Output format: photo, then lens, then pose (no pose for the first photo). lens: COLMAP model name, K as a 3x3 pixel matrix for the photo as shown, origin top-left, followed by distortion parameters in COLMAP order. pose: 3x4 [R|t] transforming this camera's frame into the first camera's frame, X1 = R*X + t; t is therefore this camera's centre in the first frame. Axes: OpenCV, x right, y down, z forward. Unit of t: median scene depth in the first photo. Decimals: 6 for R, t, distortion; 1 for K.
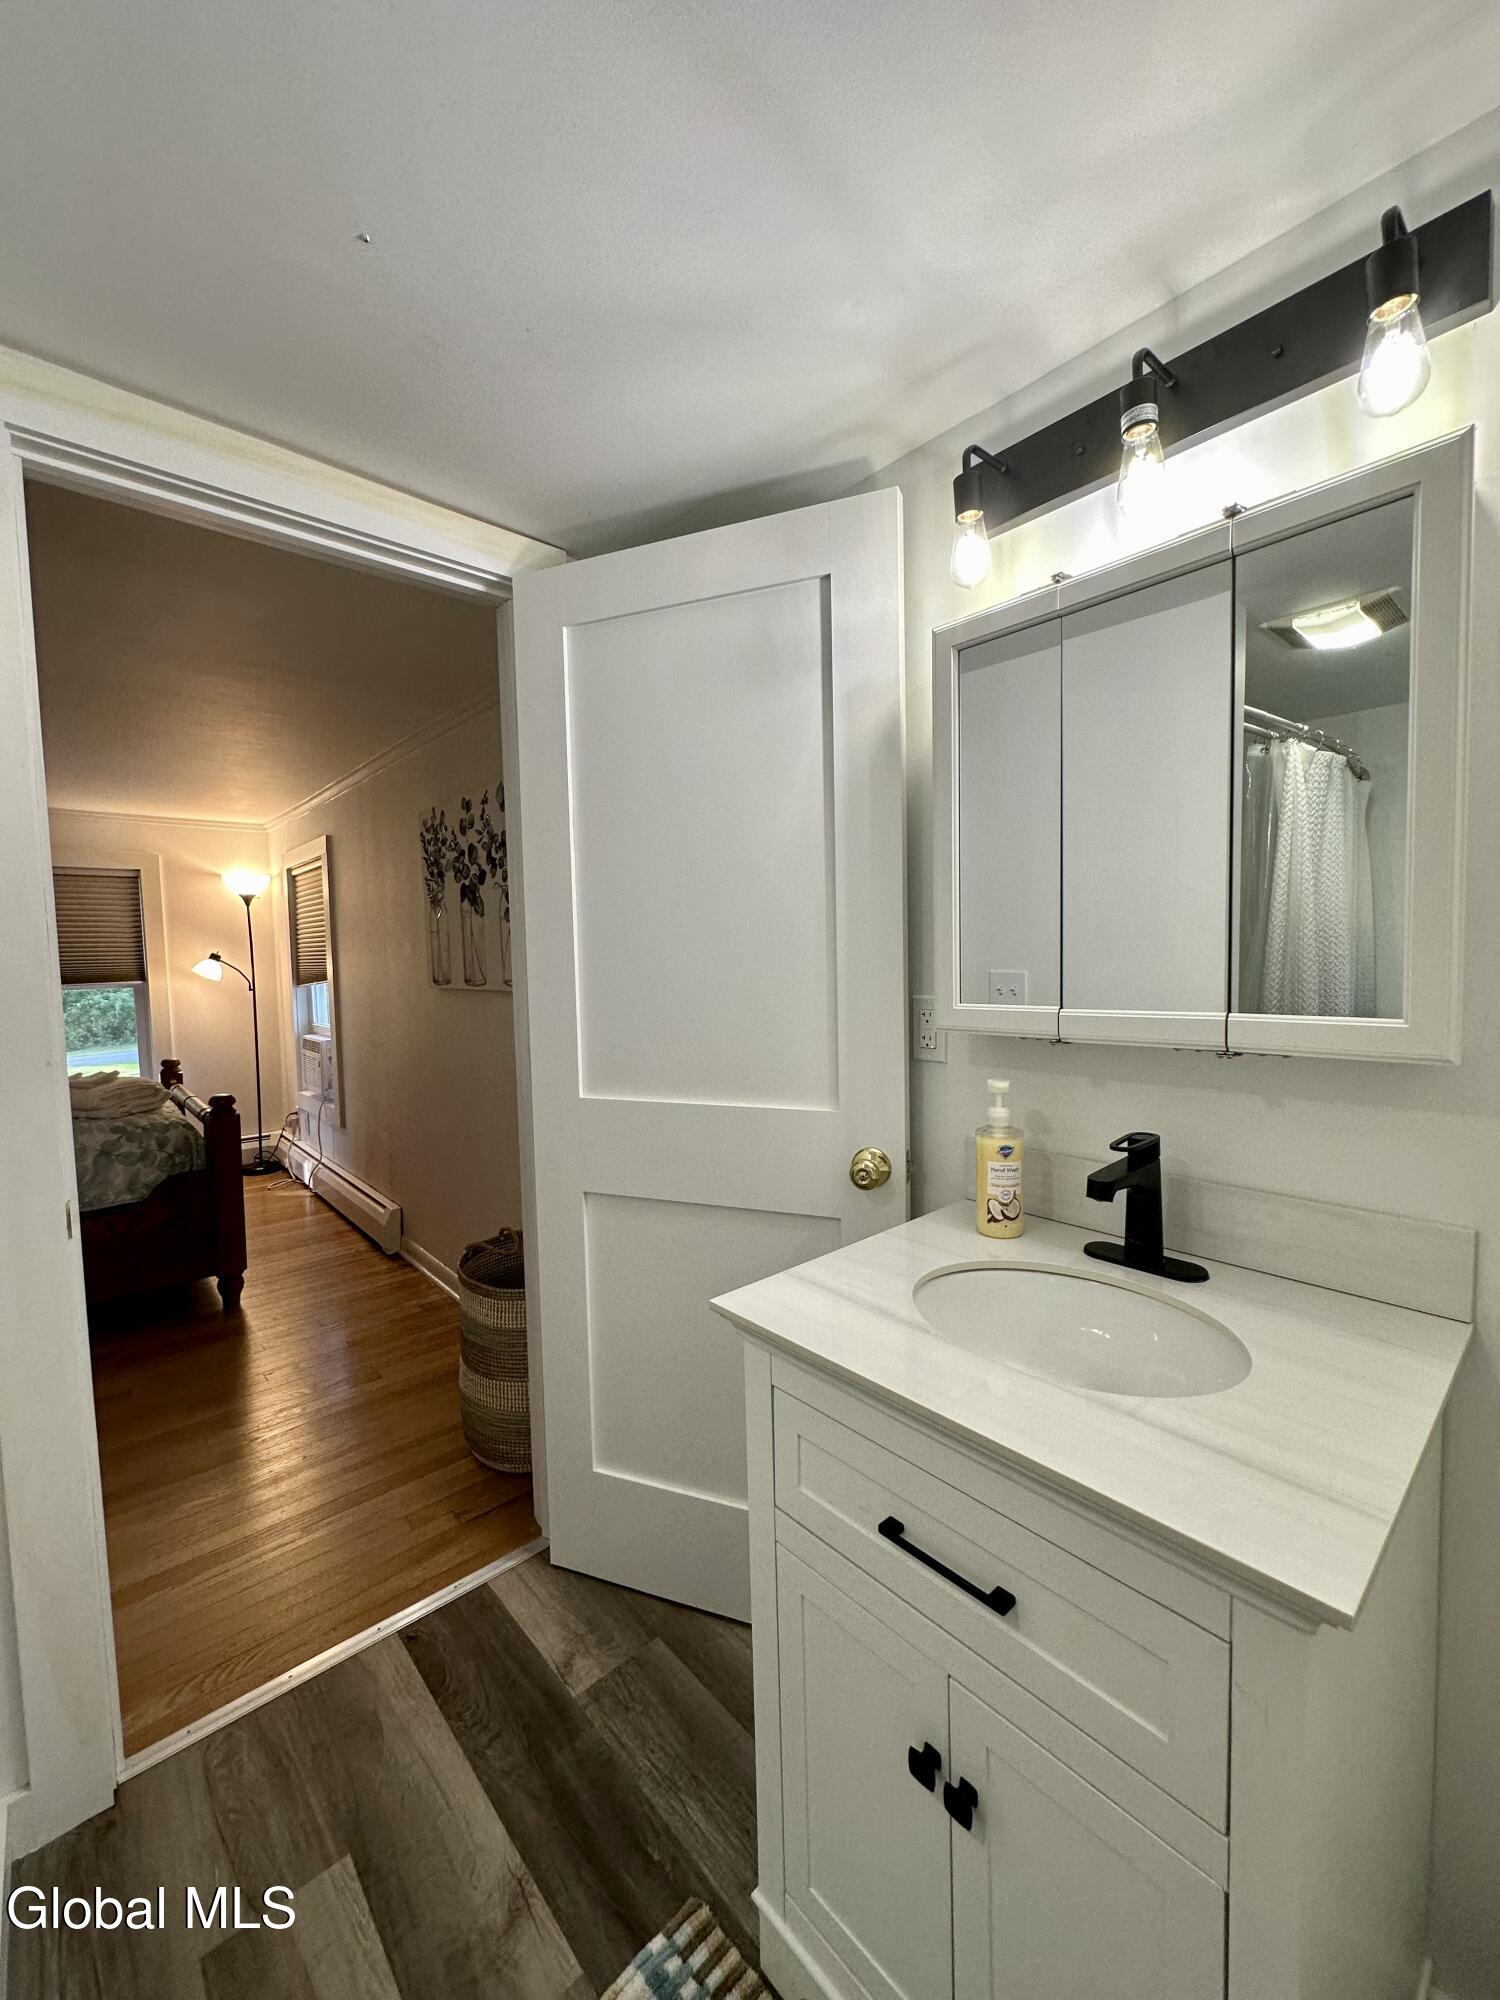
lens RADIAL K [[794.6, 0, 750.2], [0, 794.6, 999.8], [0, 0, 1]] dist [-0.002819, -0.000140]
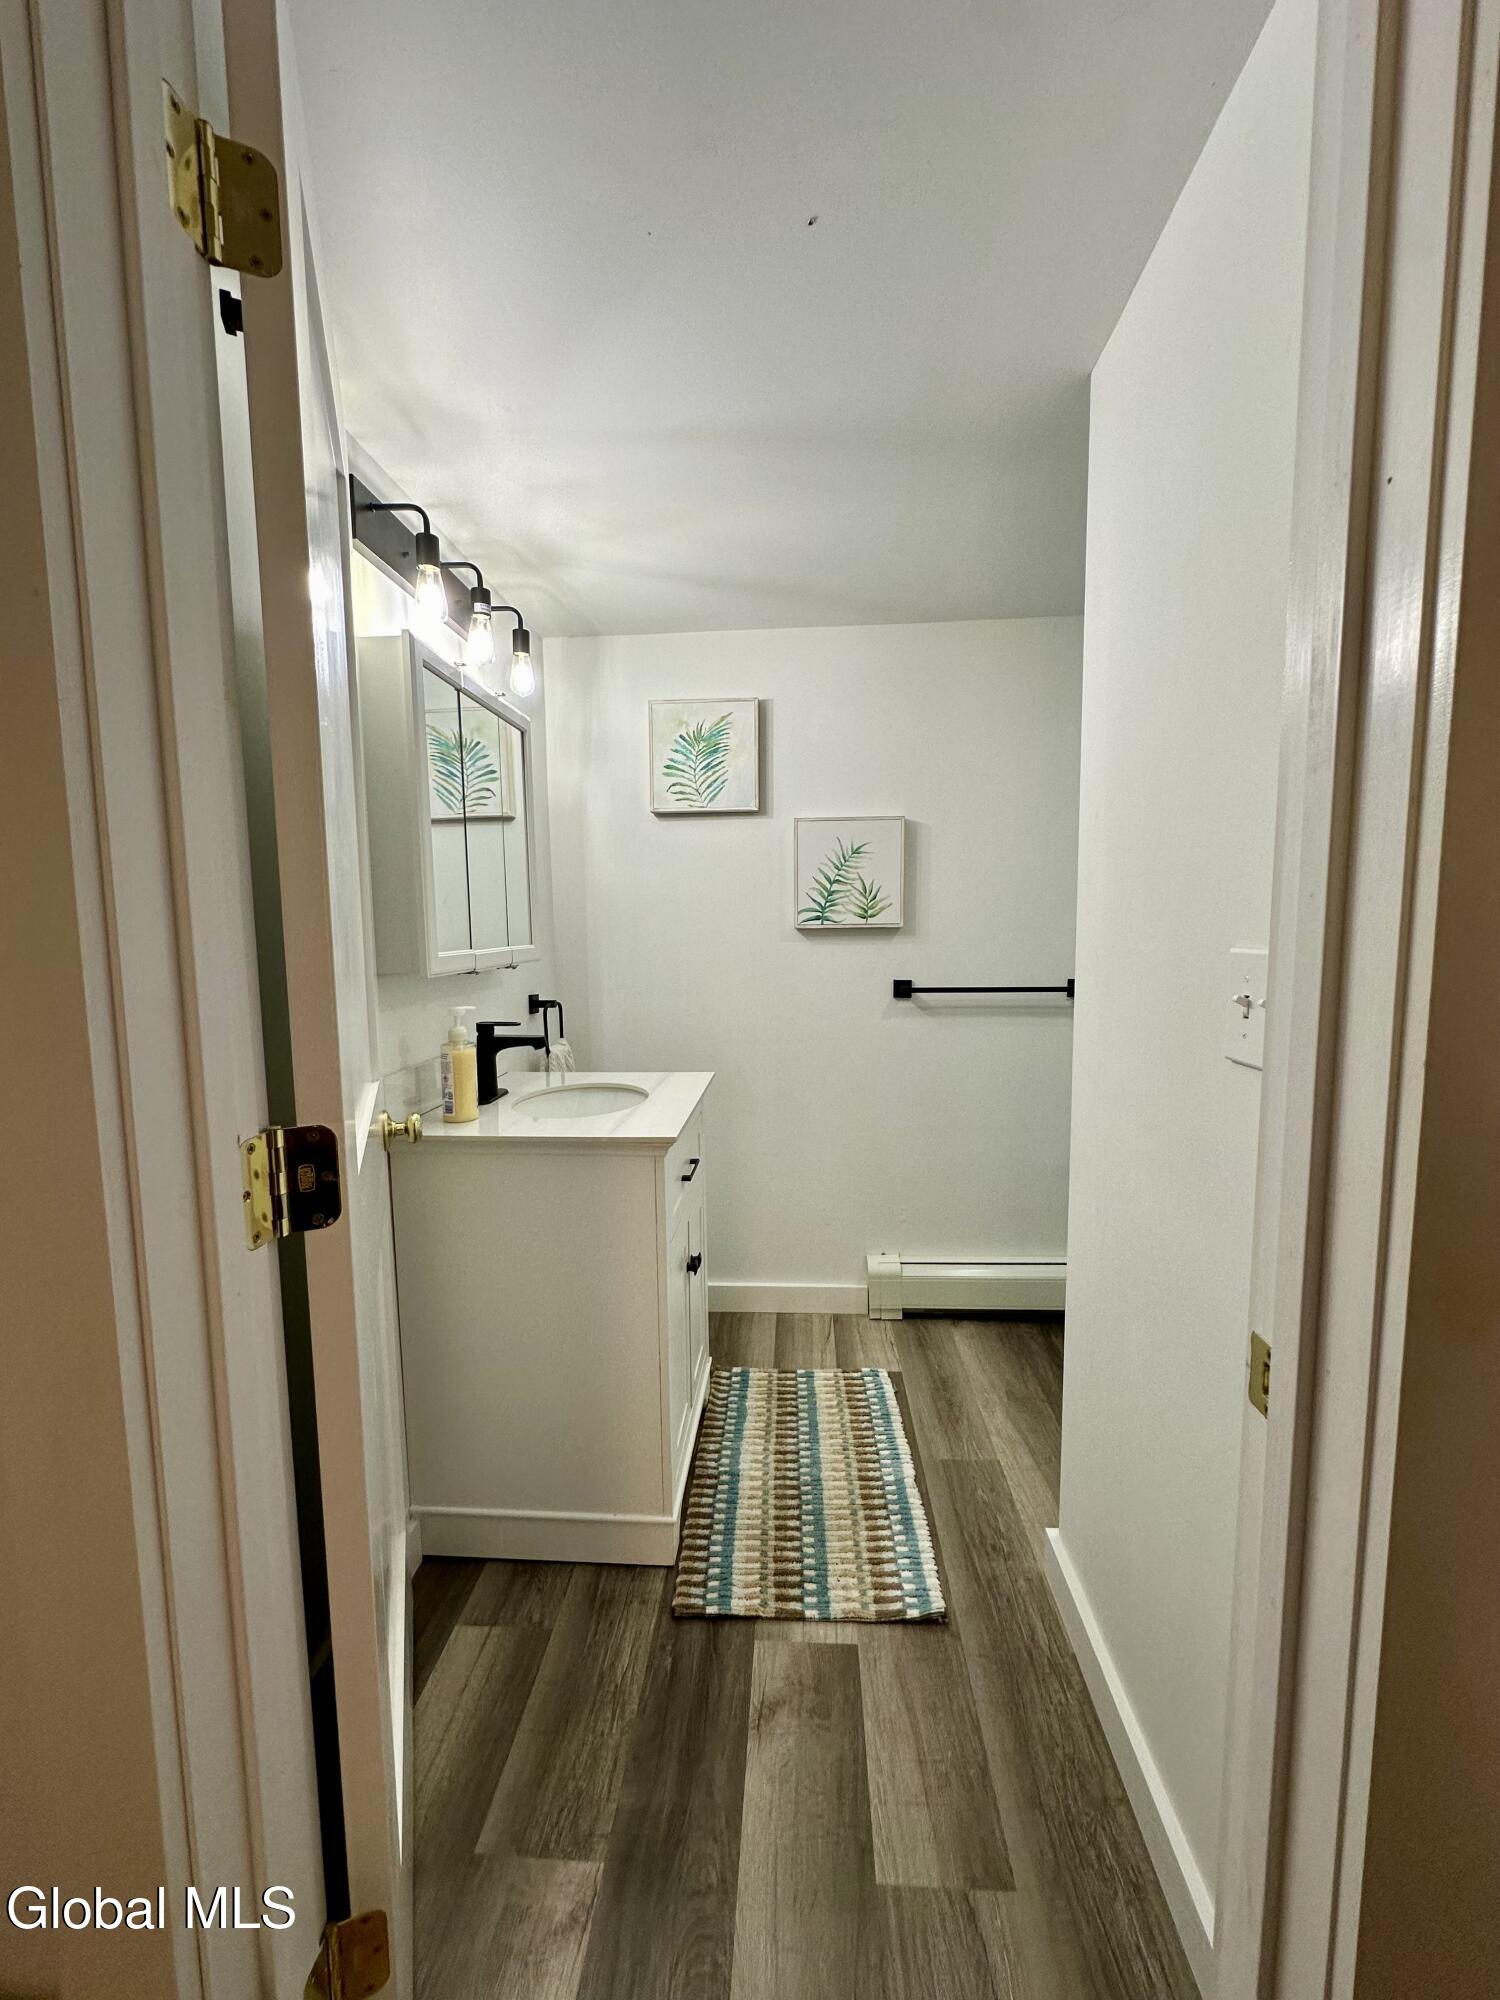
lens RADIAL K [[794.6, 0, 753.4], [0, 794.6, 1001.5], [0, 0, 1]] dist [-0.002819, -0.000140]
pose [[-0.700227, -0.033635, 0.713128, -0.960121], [0.070779, 0.990698, 0.116226, -0.029558], [-0.710403, 0.131859, -0.691332, 1.500453]]
